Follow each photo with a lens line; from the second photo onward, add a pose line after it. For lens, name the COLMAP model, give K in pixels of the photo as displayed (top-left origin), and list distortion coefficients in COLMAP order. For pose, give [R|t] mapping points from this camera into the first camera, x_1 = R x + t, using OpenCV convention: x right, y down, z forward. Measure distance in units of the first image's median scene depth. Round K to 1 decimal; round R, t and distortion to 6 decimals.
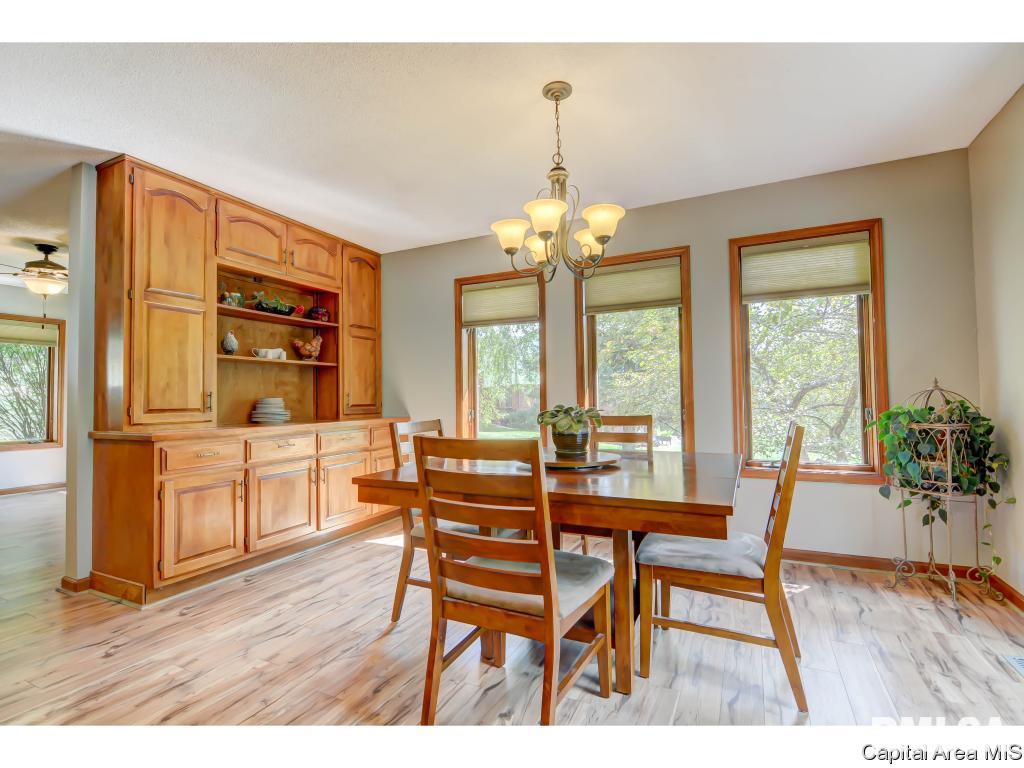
lens RADIAL K [[501.1, 0, 512.0], [0, 501.1, 384.0], [0, 0, 1]] dist [0.045880, -0.000059]
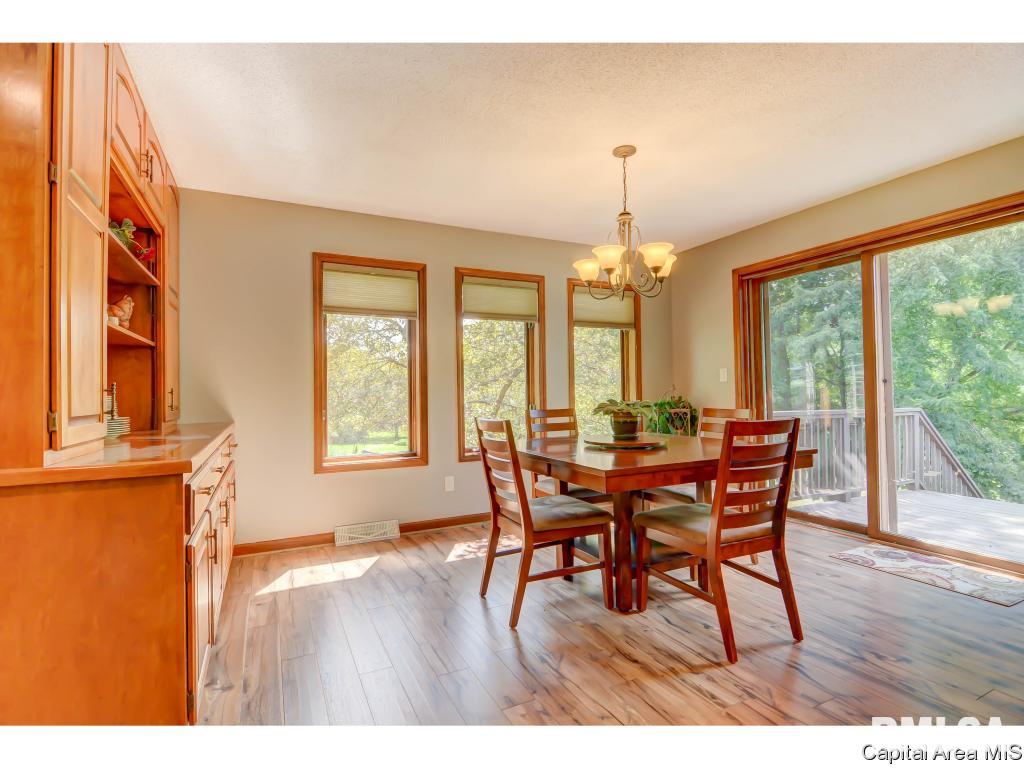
lens RADIAL K [[480.1, 0, 512.0], [0, 480.1, 384.0], [0, 0, 1]] dist [-0.000779, -0.000029]
pose [[0.607889, 0.022226, 0.793711, -0.653022], [-0.015040, 0.999751, -0.016477, 0.017873], [-0.793880, -0.001921, 0.608072, 0.311225]]
